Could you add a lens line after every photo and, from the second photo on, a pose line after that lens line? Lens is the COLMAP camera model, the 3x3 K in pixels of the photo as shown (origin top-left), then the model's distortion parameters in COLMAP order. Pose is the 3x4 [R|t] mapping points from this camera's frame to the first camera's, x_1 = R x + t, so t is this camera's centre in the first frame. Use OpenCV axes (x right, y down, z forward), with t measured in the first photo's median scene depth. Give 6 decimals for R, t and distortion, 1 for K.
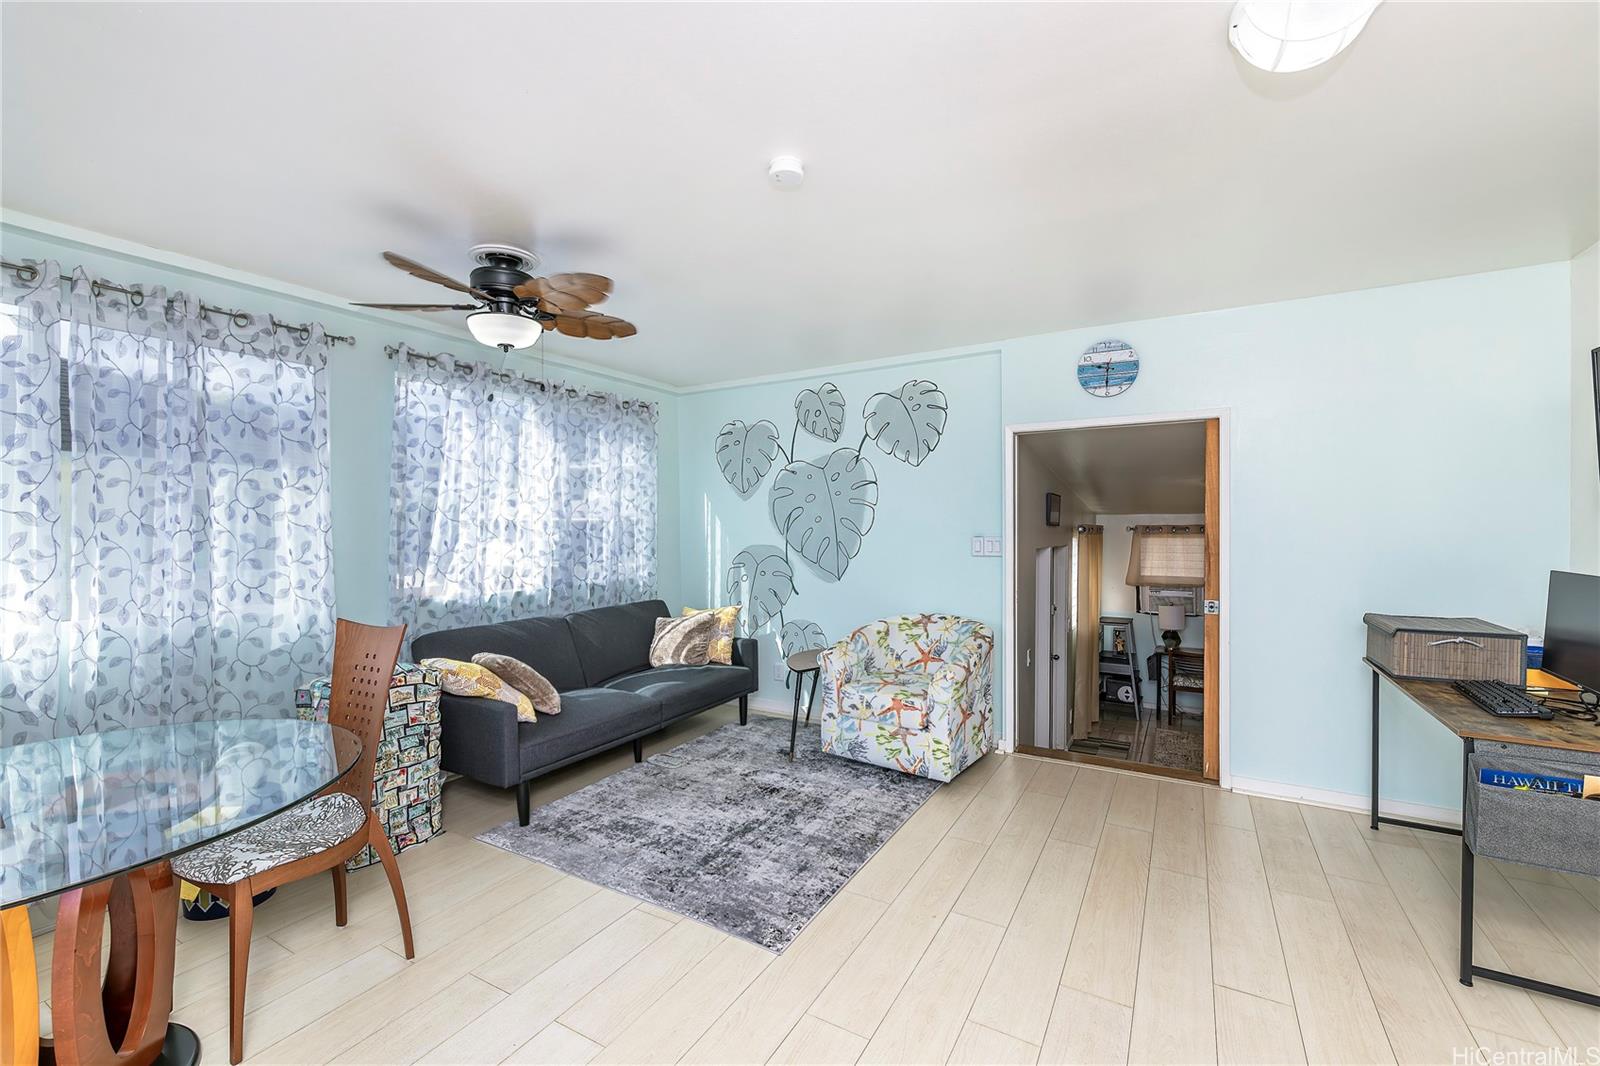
lens RADIAL K [[669.1, 0, 800.0], [0, 669.1, 533.0], [0, 0, 1]] dist [0.001814, 0.000403]
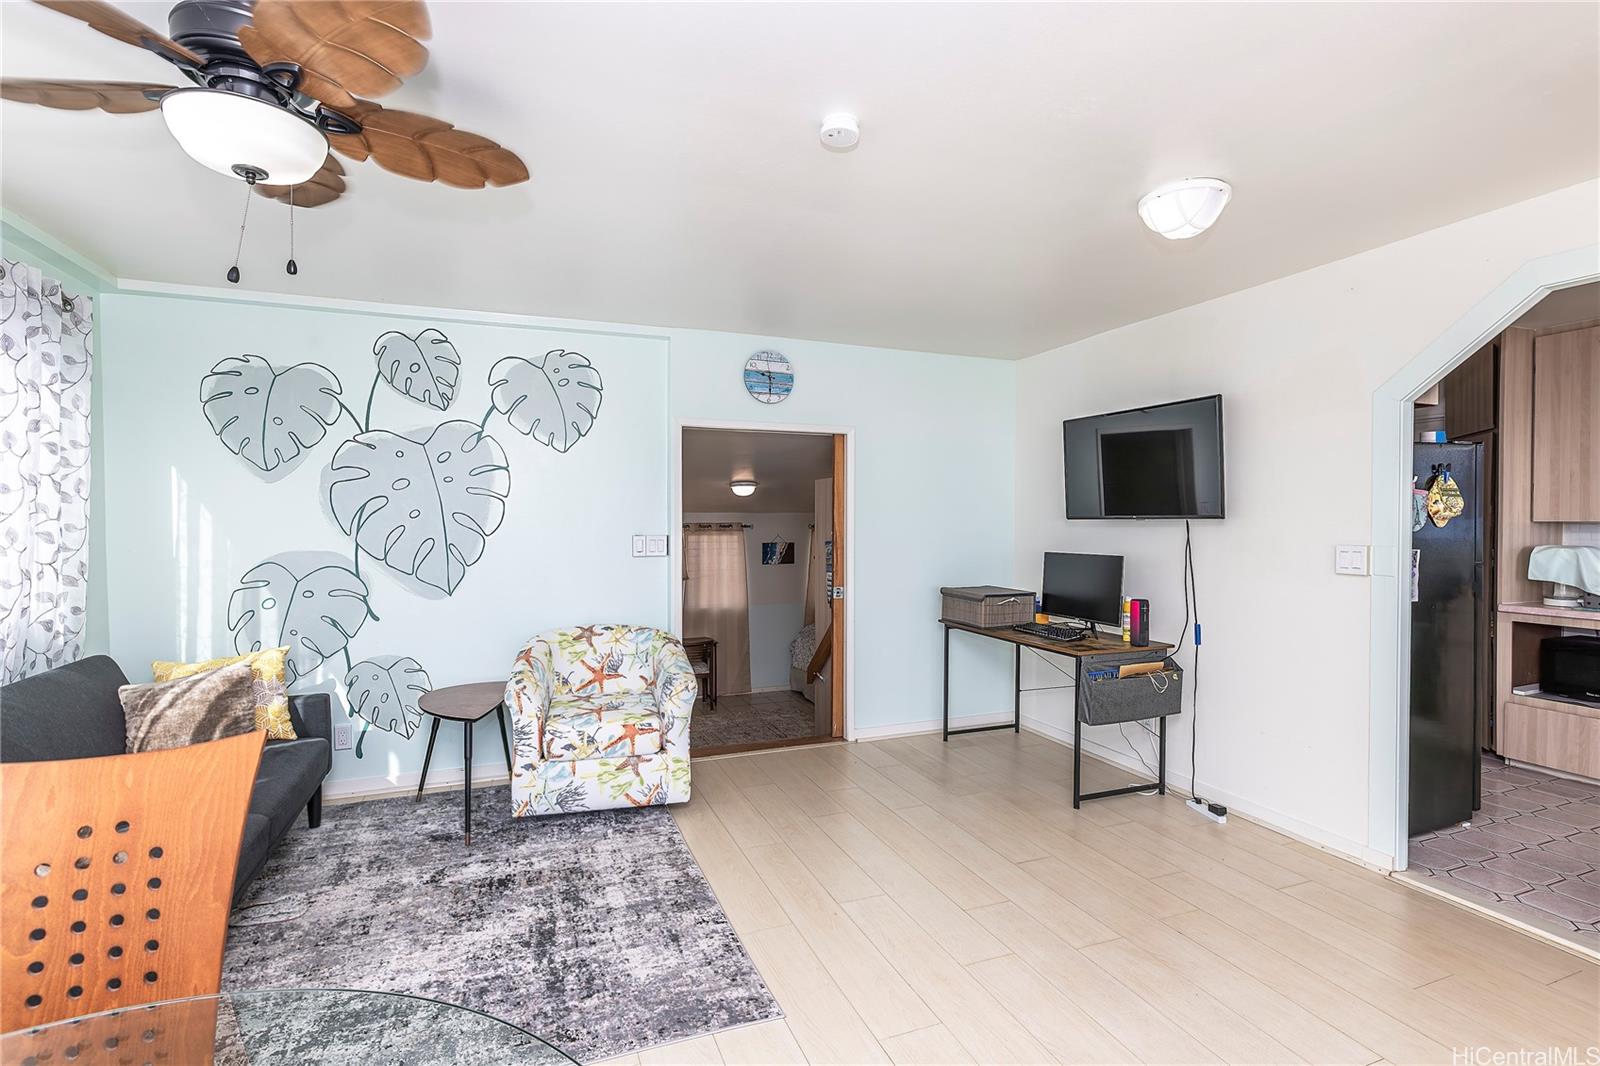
lens RADIAL K [[743.6, 0, 800.0], [0, 743.6, 533.0], [0, 0, 1]] dist [-0.003154, -0.000372]
pose [[0.623190, -0.007569, 0.782034, -0.442013], [0.005134, 0.999971, 0.005586, -0.002529], [-0.782054, 0.000534, 0.623211, 0.220073]]
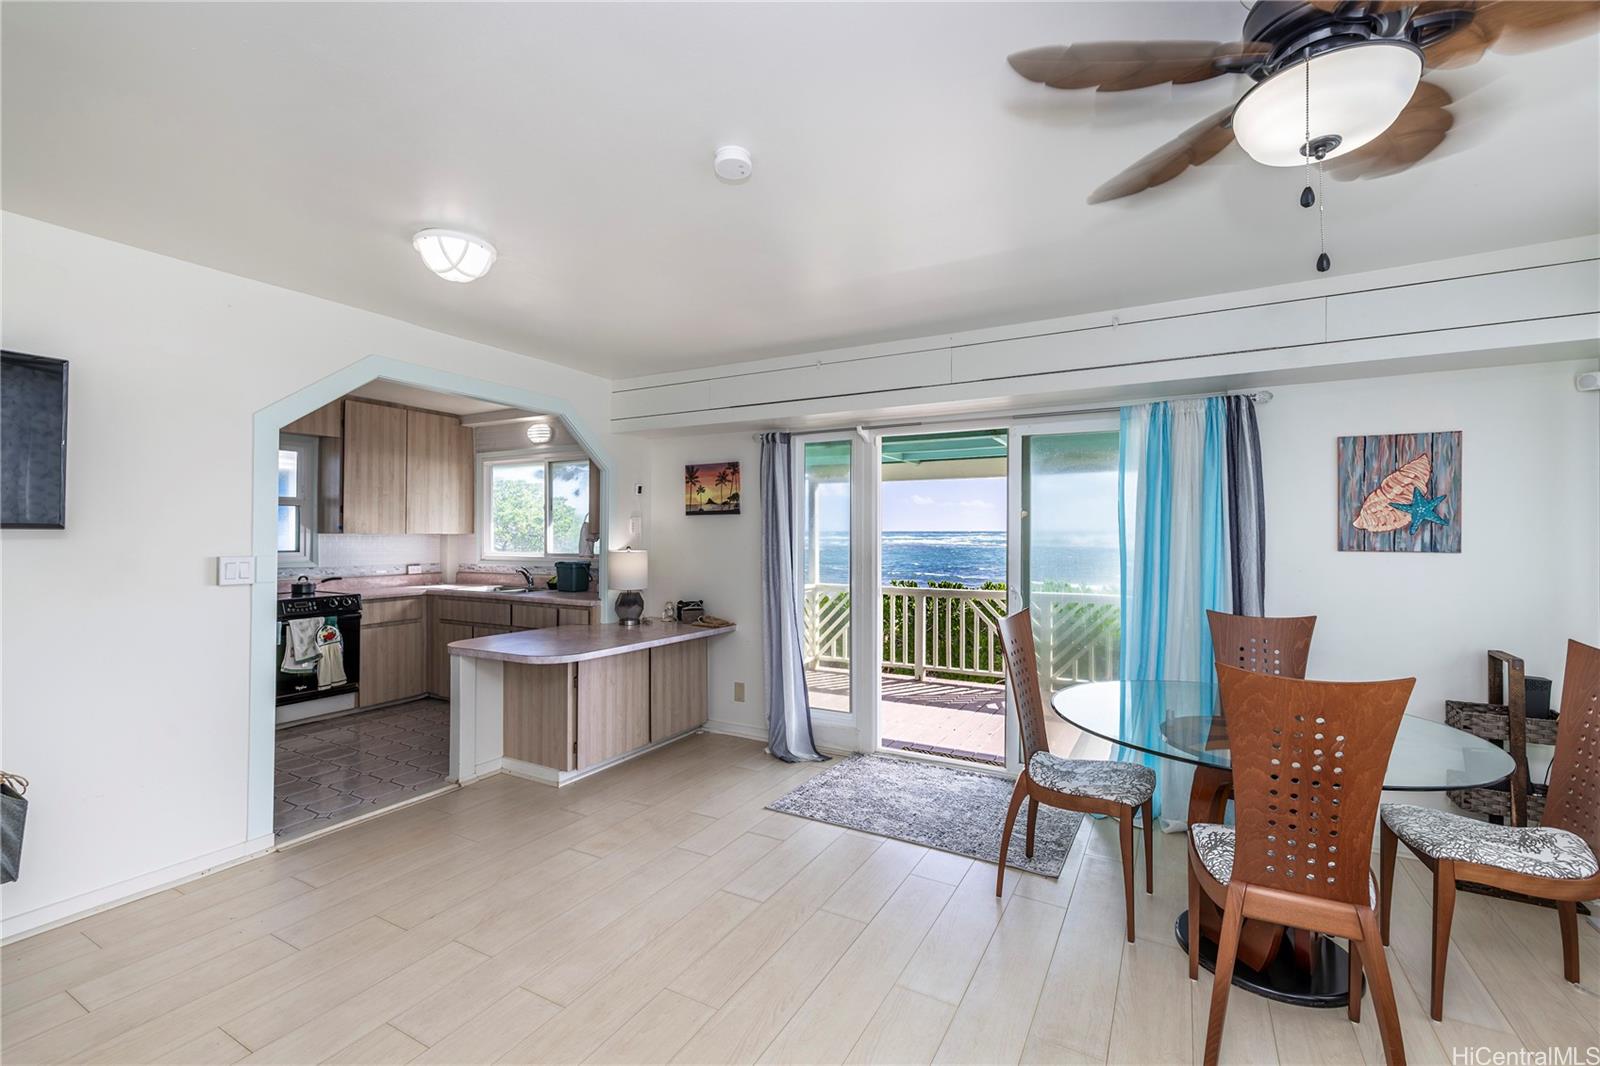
lens RADIAL K [[675.4, 0, 800.0], [0, 675.4, 533.0], [0, 0, 1]] dist [0.001214, 0.000180]
pose [[-0.999853, 0.003132, -0.016886, -0.054634], [0.003034, 0.999978, 0.005852, -0.010692], [0.016904, 0.005800, -0.999840, 1.026165]]
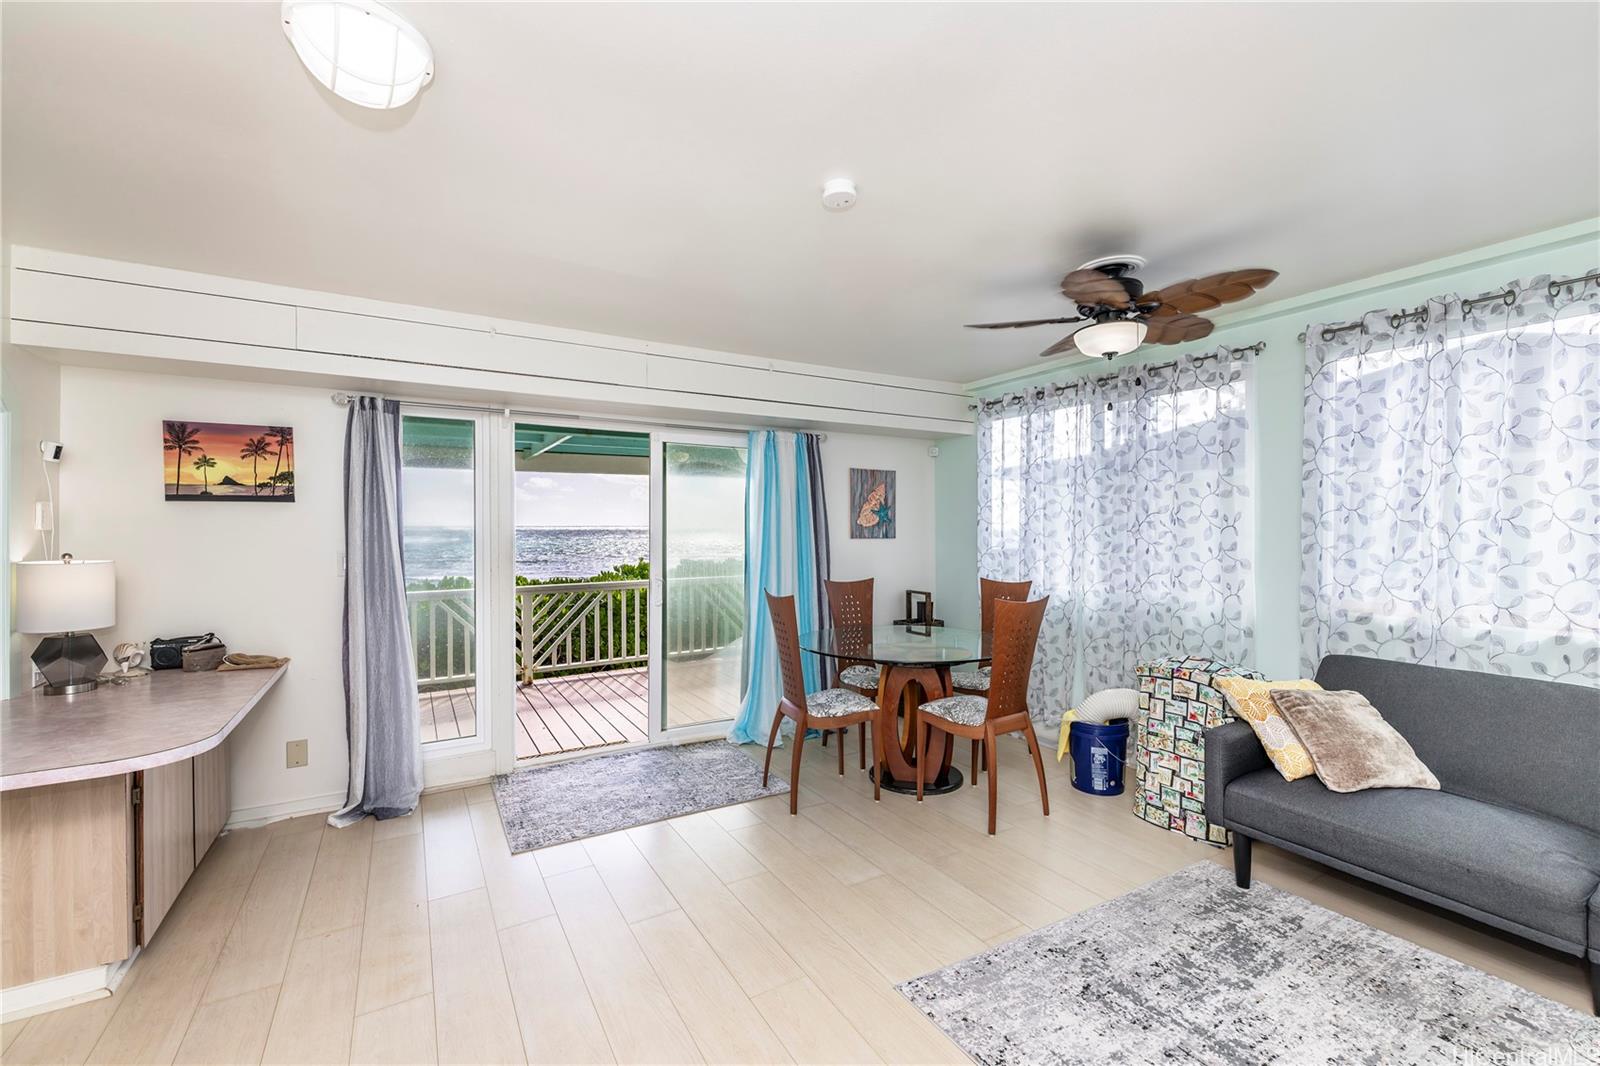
lens RADIAL K [[675.4, 0, 800.0], [0, 675.4, 533.0], [0, 0, 1]] dist [0.001214, 0.000180]
pose [[-0.491183, 0.012881, -0.870961, 0.493015], [-0.002834, 0.999862, 0.016385, -0.014796], [0.871052, 0.010517, -0.491079, 0.774532]]
